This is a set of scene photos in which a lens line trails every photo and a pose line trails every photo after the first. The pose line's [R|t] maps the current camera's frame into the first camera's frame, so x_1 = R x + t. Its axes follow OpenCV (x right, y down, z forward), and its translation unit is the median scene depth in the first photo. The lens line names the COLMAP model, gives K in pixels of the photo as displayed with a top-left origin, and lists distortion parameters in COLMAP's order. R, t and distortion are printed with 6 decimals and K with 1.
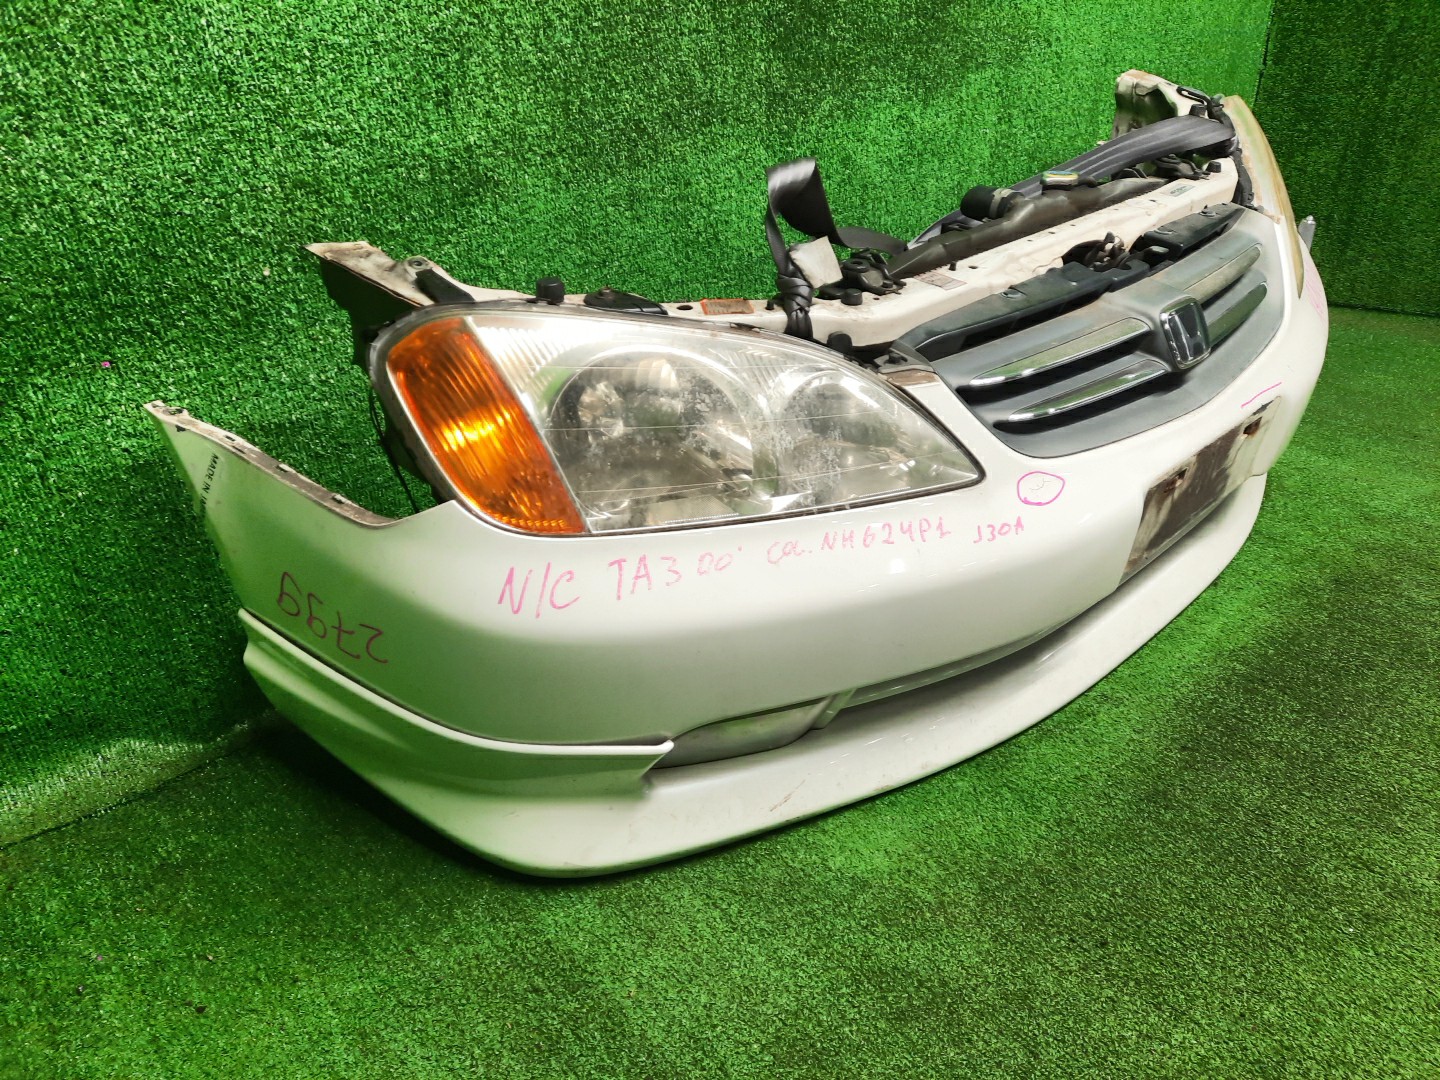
lens RADIAL K [[1044.4, 0, 720.0], [0, 1044.4, 540.0], [0, 0, 1]] dist [0.037183, -0.004916]
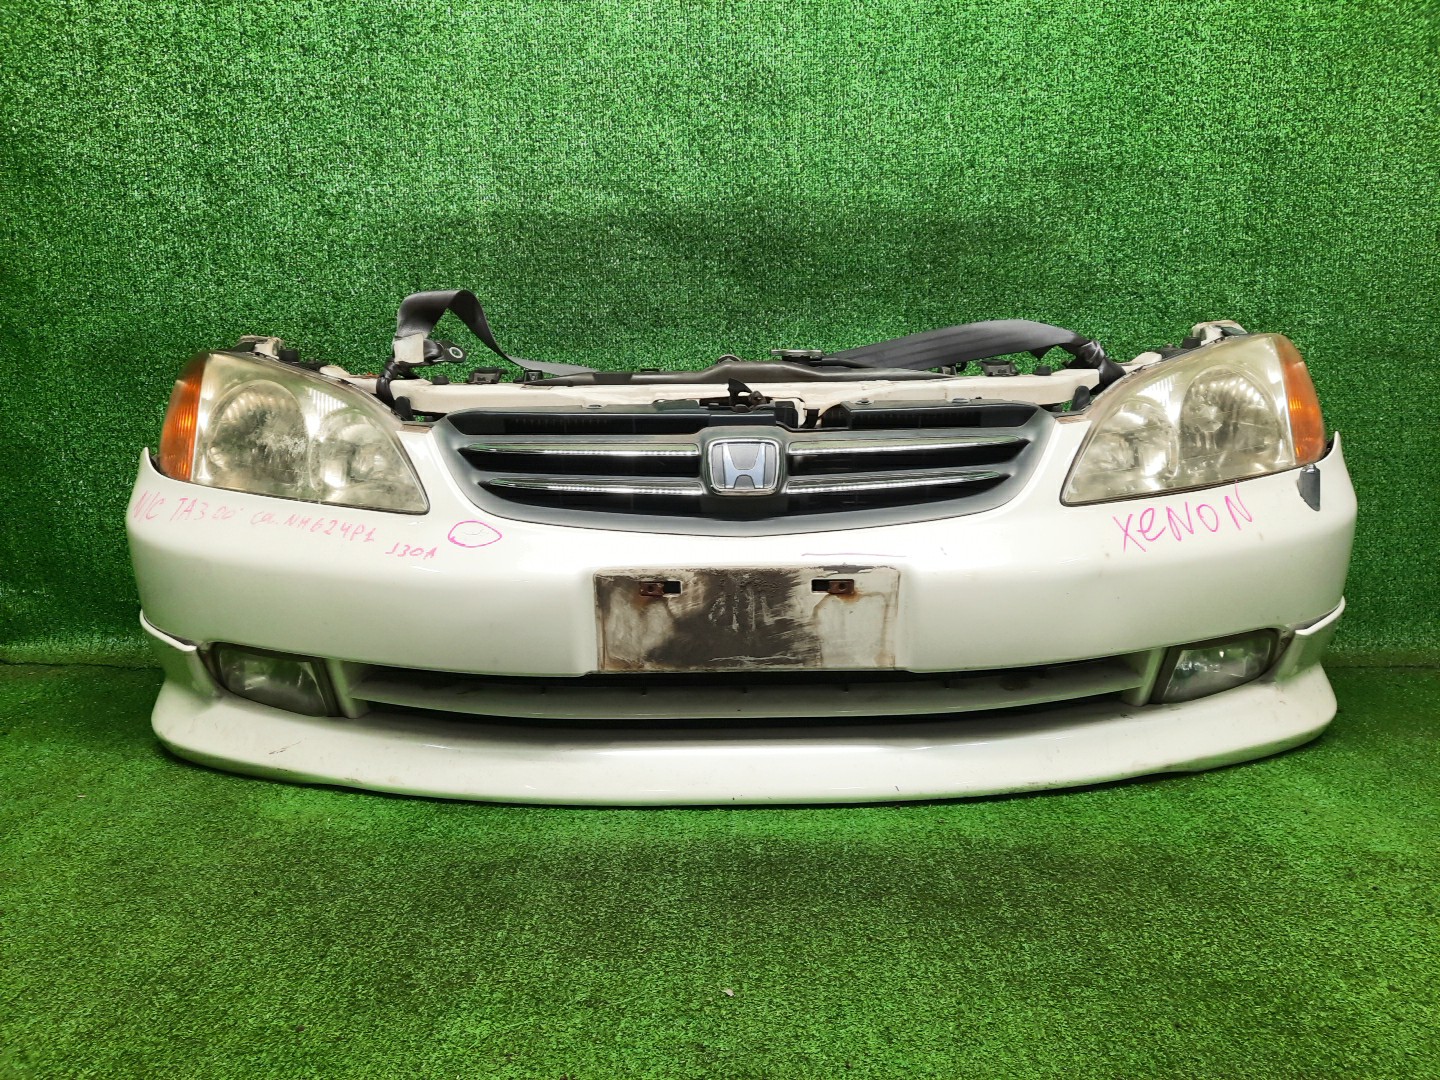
lens RADIAL K [[1044.4, 0, 720.0], [0, 1044.4, 540.0], [0, 0, 1]] dist [0.037183, -0.004916]
pose [[0.724237, 0.131925, -0.676813, 1.312937], [-0.354940, 0.912831, -0.201881, 0.094366], [0.591183, 0.386438, 0.707932, 0.355183]]
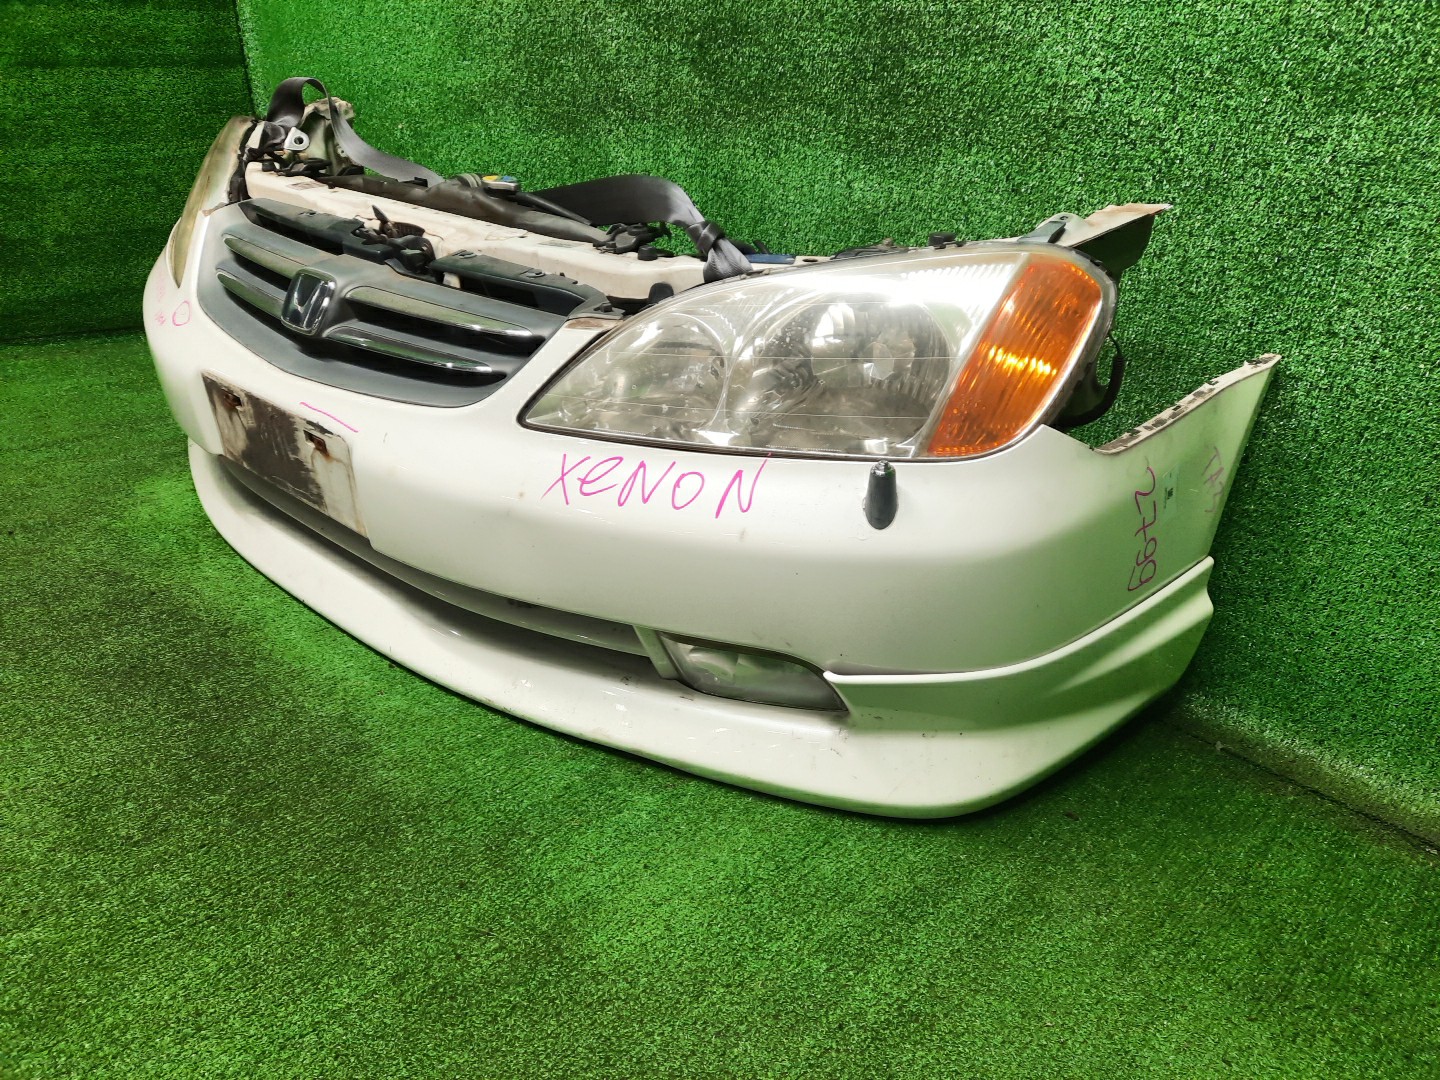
lens RADIAL K [[1044.4, 0, 720.0], [0, 1044.4, 540.0], [0, 0, 1]] dist [0.037183, -0.004916]
pose [[0.077105, 0.455272, -0.887008, 1.734693], [-0.548675, 0.762201, 0.343518, -0.668787], [0.832472, 0.460192, 0.308565, 1.290872]]
